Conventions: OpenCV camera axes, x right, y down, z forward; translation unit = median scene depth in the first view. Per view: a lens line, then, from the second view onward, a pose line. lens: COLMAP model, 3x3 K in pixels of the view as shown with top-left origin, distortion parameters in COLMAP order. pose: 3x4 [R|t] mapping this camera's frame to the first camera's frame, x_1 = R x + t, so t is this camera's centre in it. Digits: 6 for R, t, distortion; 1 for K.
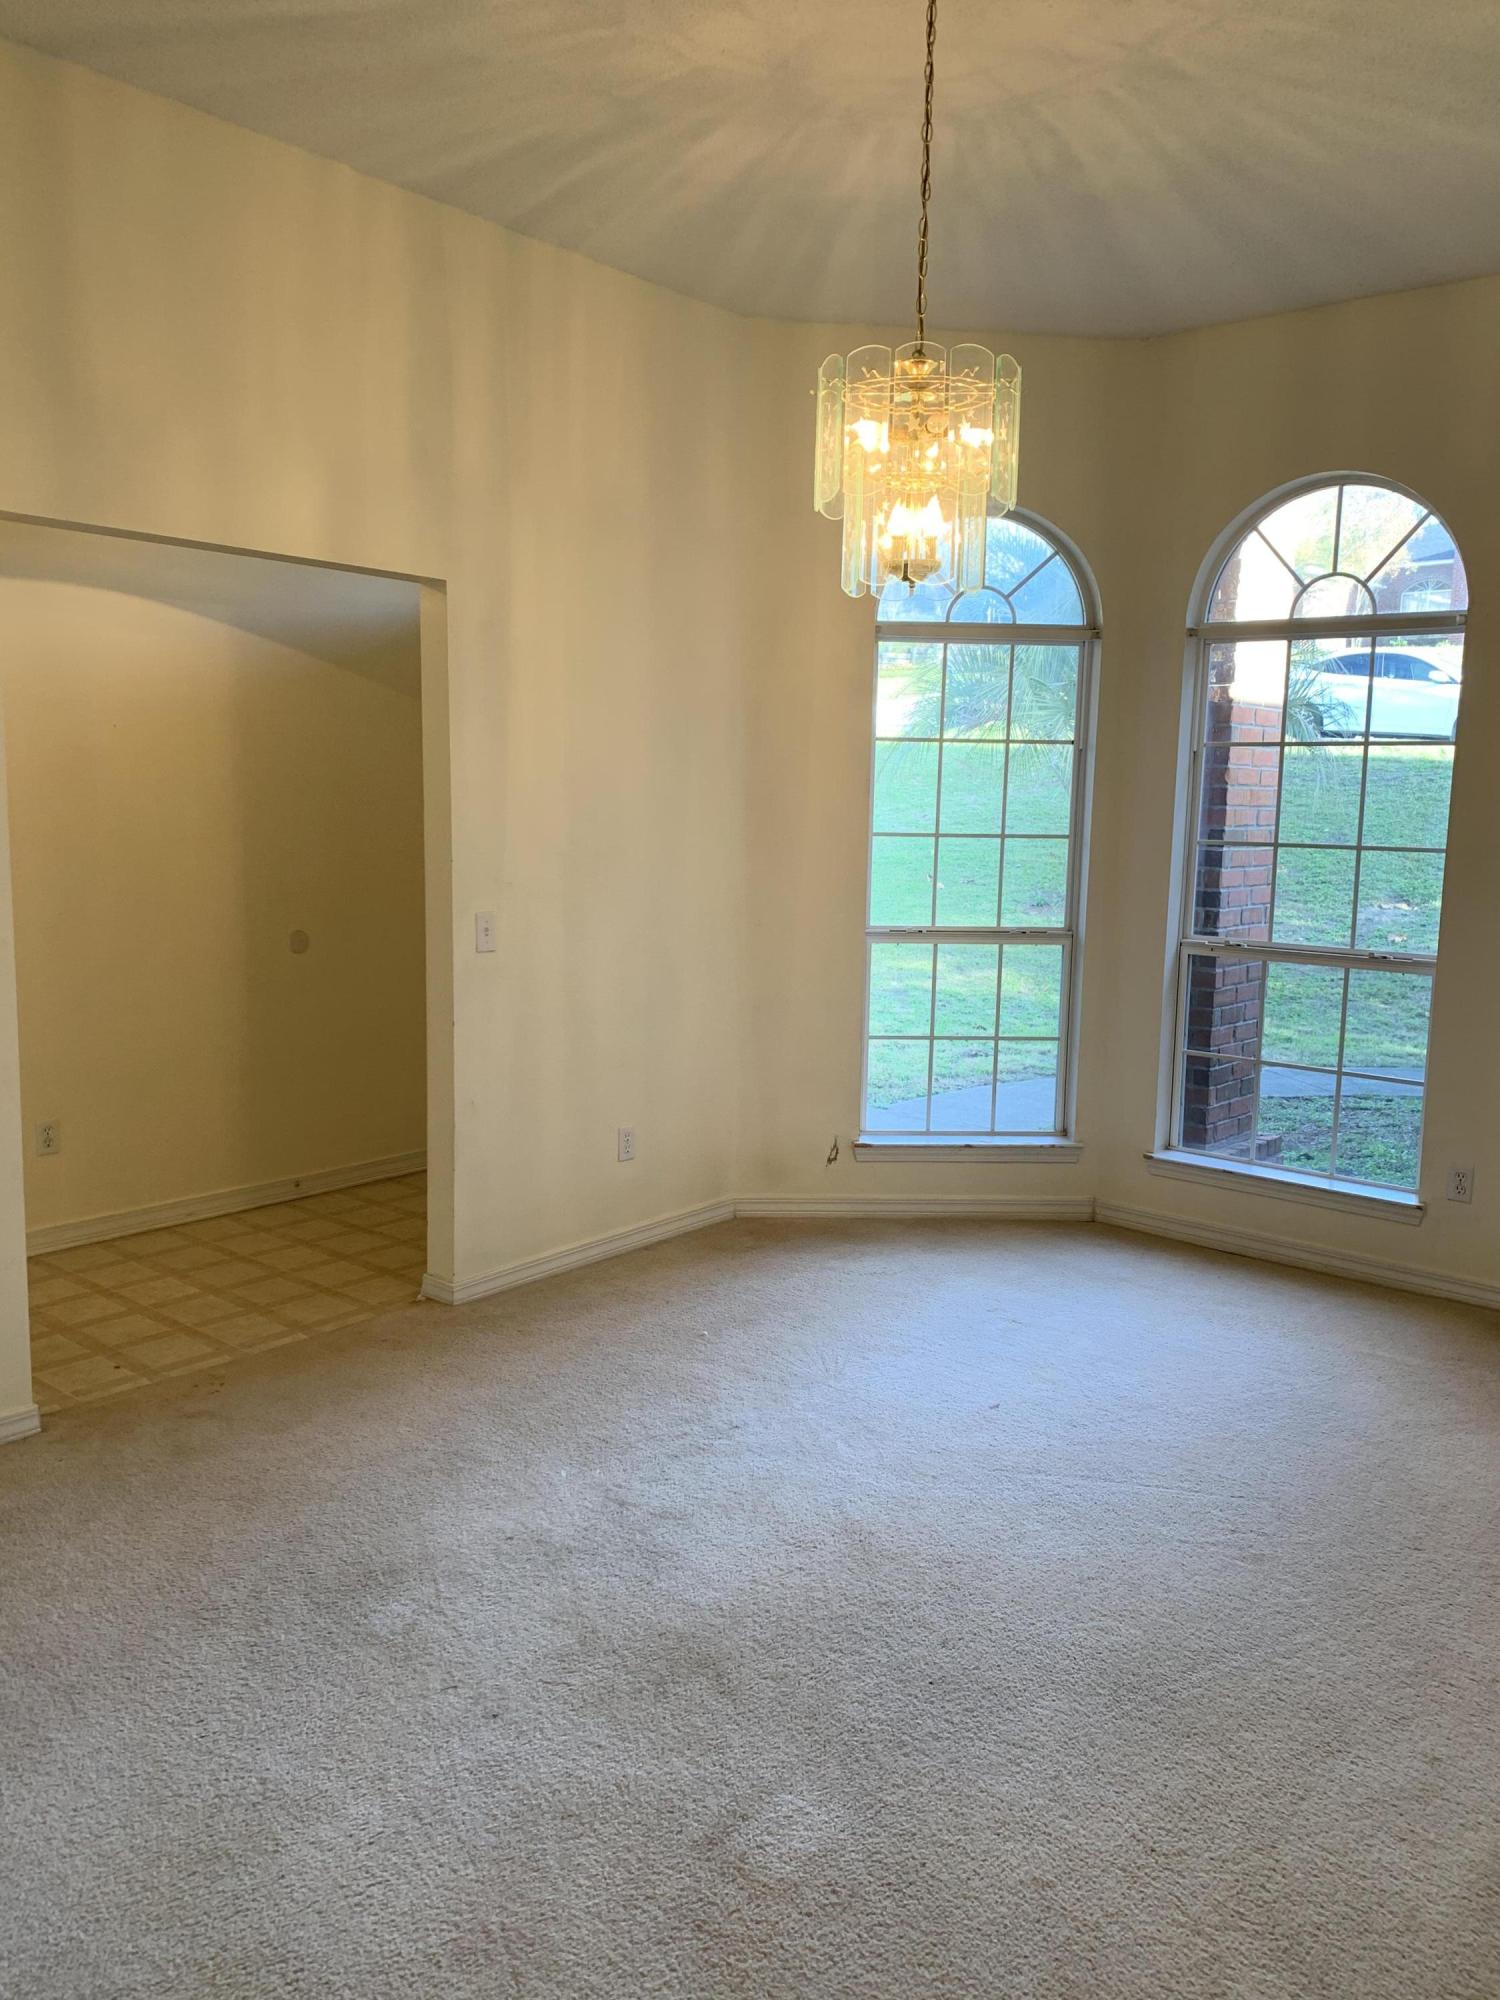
lens RADIAL K [[1539.6, 0, 747.0], [0, 1539.6, 991.2], [0, 0, 1]] dist [0.054518, -0.043944]
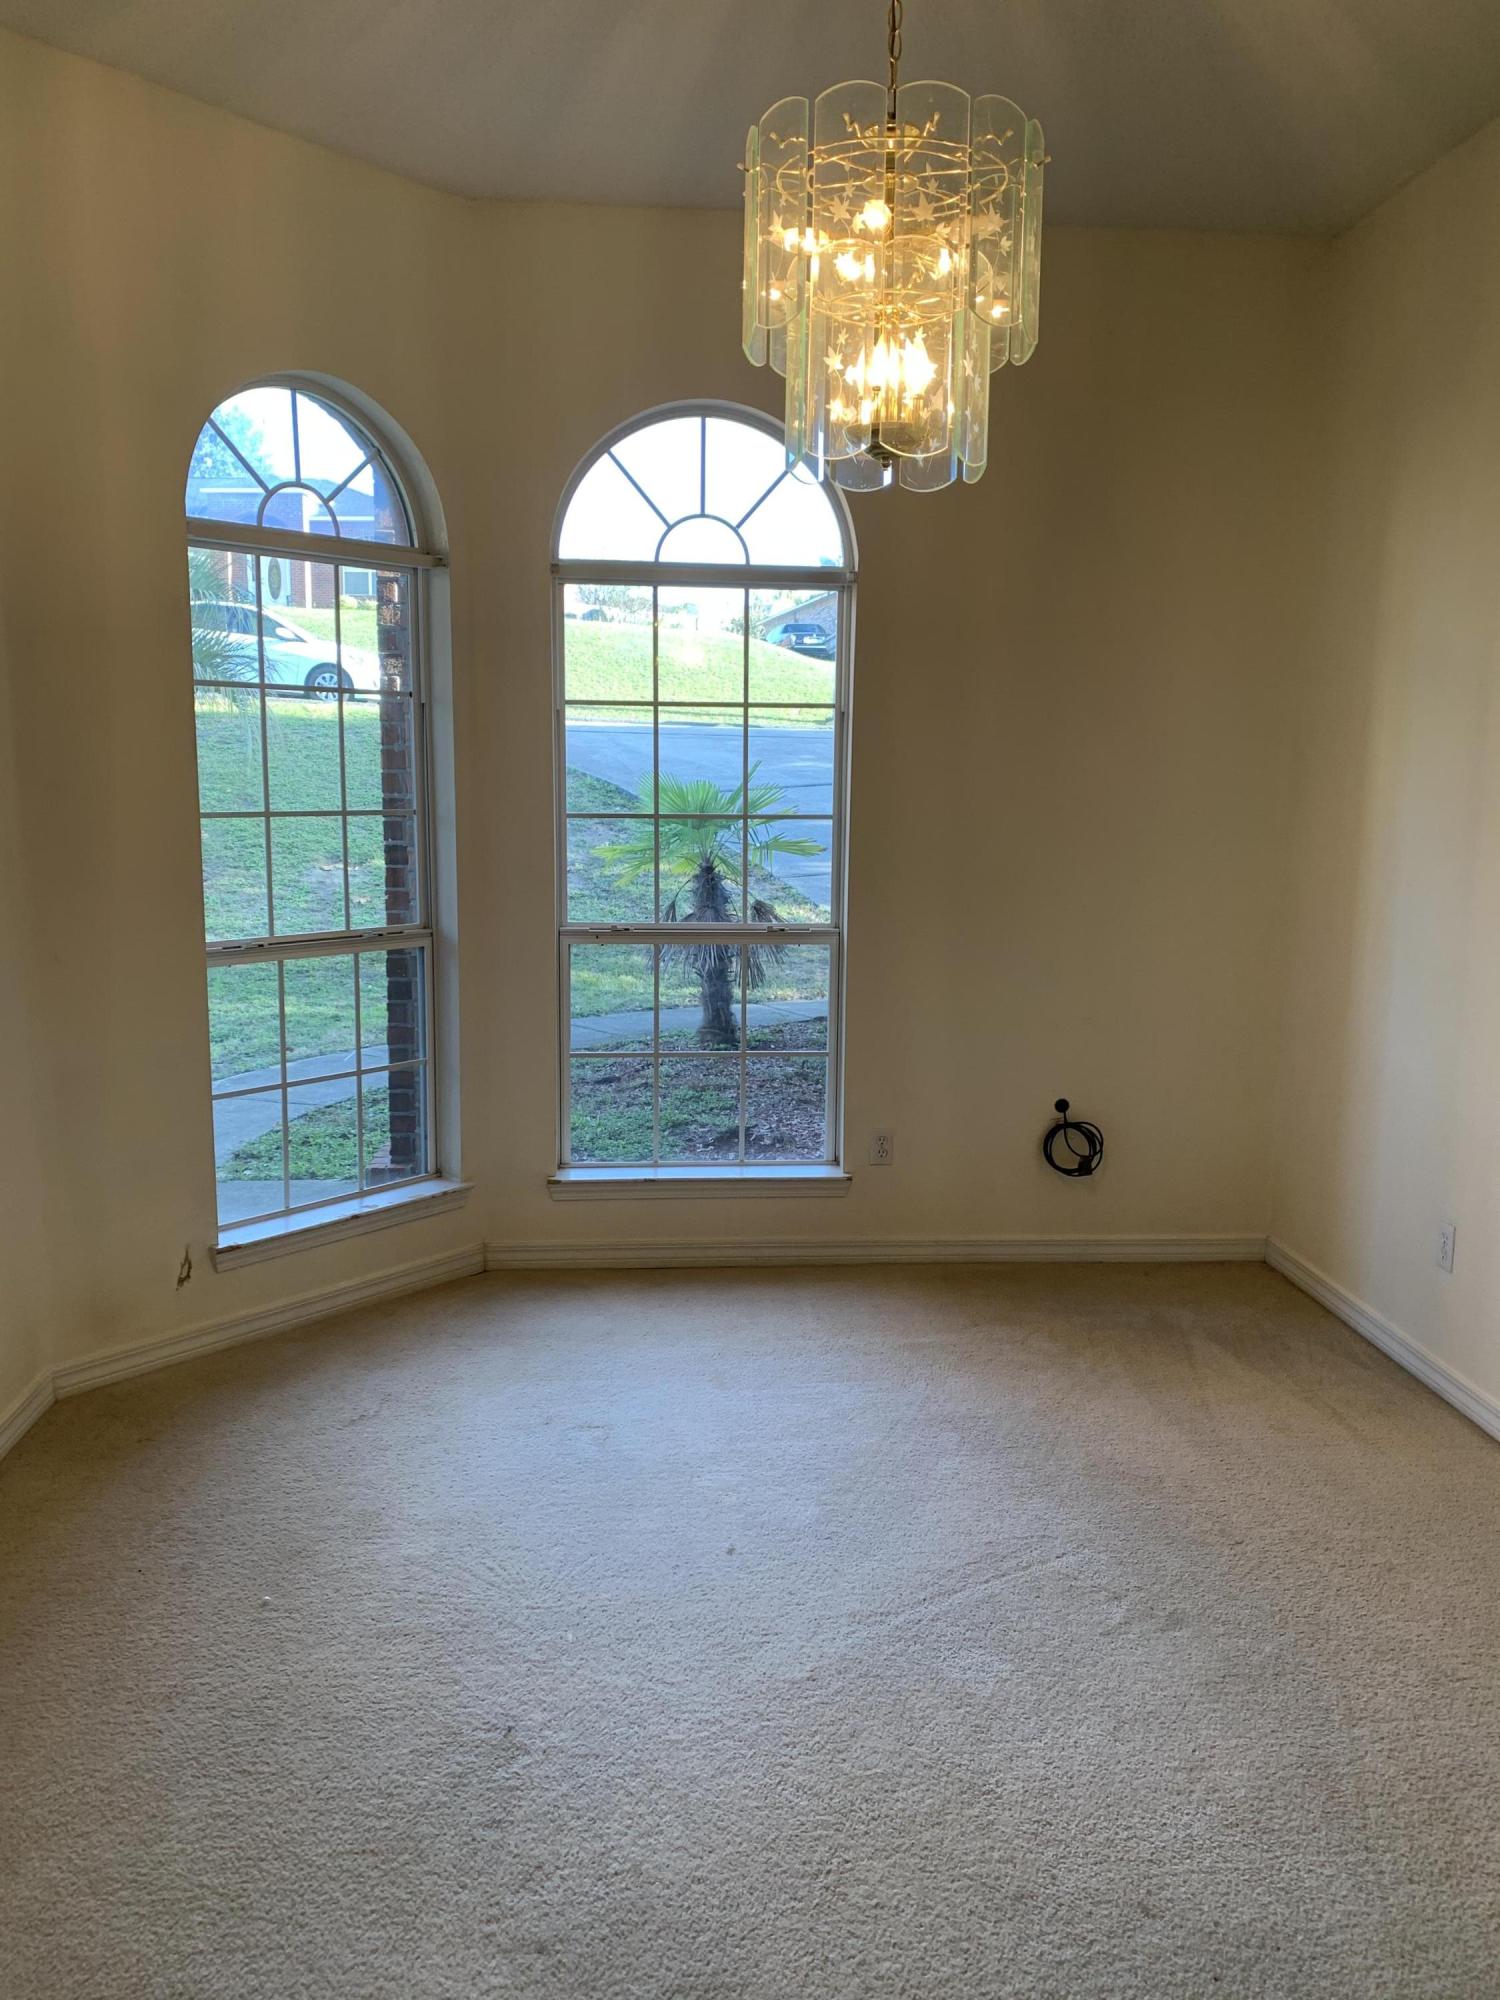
lens RADIAL K [[1539.6, 0, 748.4], [0, 1539.6, 990.6], [0, 0, 1]] dist [0.054518, -0.043944]
pose [[0.707549, -0.118718, 0.696621, -0.279897], [0.099271, 0.992710, 0.068349, -0.052369], [-0.699657, 0.020794, 0.714176, 0.349905]]
